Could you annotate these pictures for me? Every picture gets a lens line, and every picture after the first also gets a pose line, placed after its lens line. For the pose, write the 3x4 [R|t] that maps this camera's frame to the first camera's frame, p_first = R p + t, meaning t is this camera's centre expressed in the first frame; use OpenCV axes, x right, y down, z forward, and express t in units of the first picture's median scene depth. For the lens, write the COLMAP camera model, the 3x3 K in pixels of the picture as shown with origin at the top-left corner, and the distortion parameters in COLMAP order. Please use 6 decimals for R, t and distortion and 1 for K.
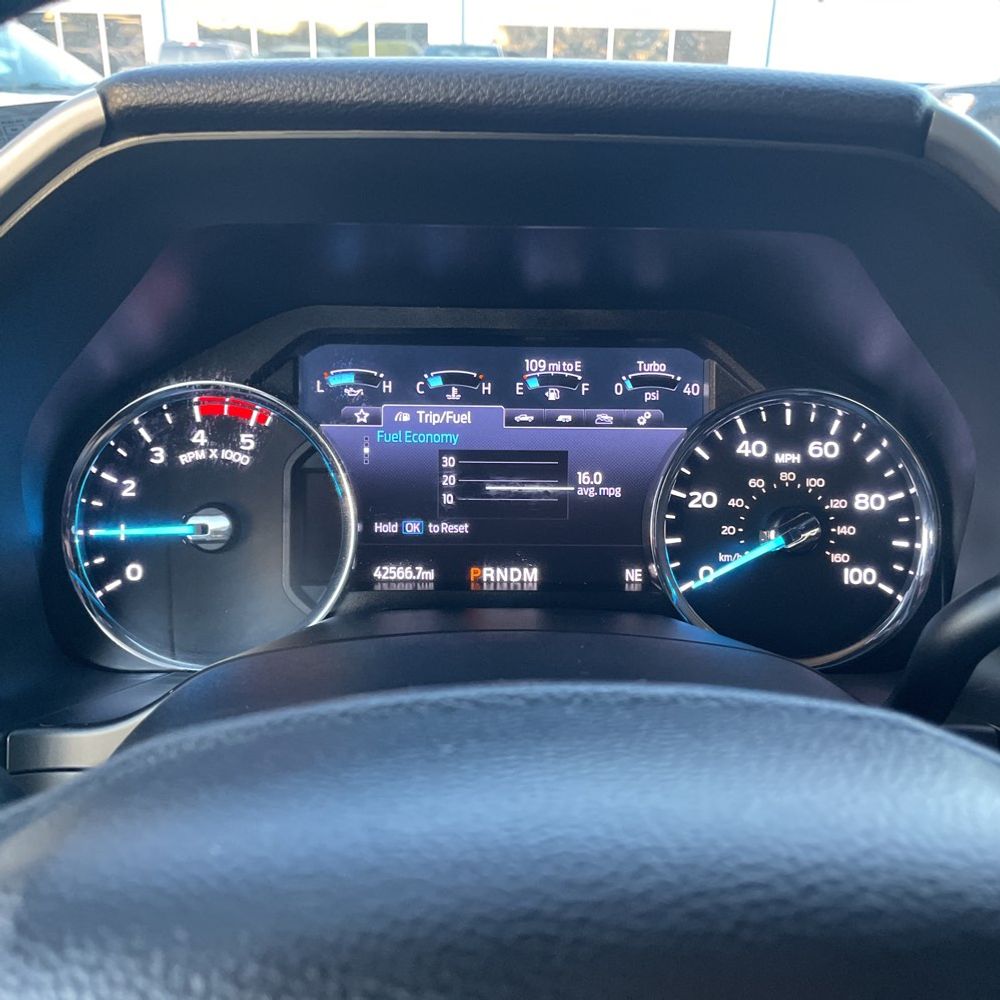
lens RADIAL K [[1033.7, 0, 501.3], [0, 1033.7, 500.8], [0, 0, 1]] dist [0.036560, 0.000000]
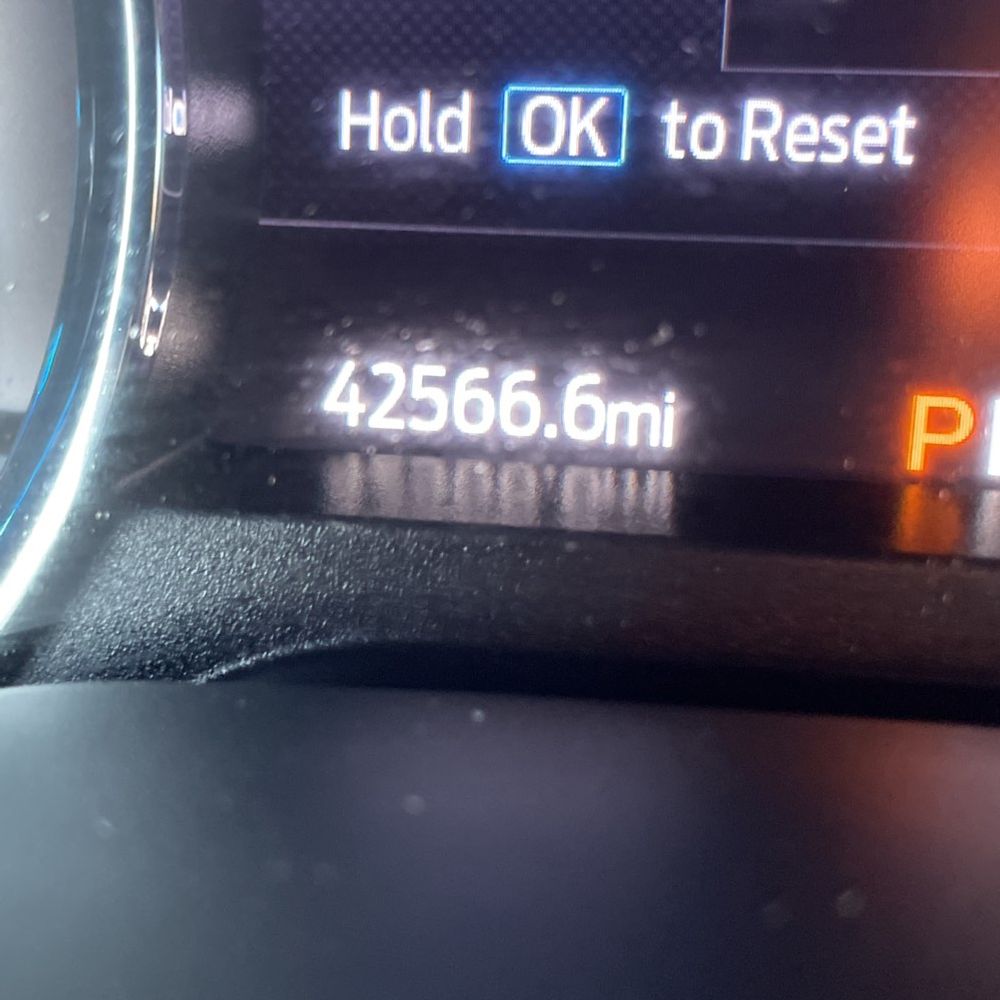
lens RADIAL K [[1333.2, 0, 501.0], [0, 1333.2, 501.6], [0, 0, 1]] dist [-0.020925, 0.000000]
pose [[0.984419, 0.064372, -0.163632, -0.057531], [-0.038874, 0.987228, 0.154499, 0.052341], [0.171488, -0.145730, 0.974348, 0.789207]]
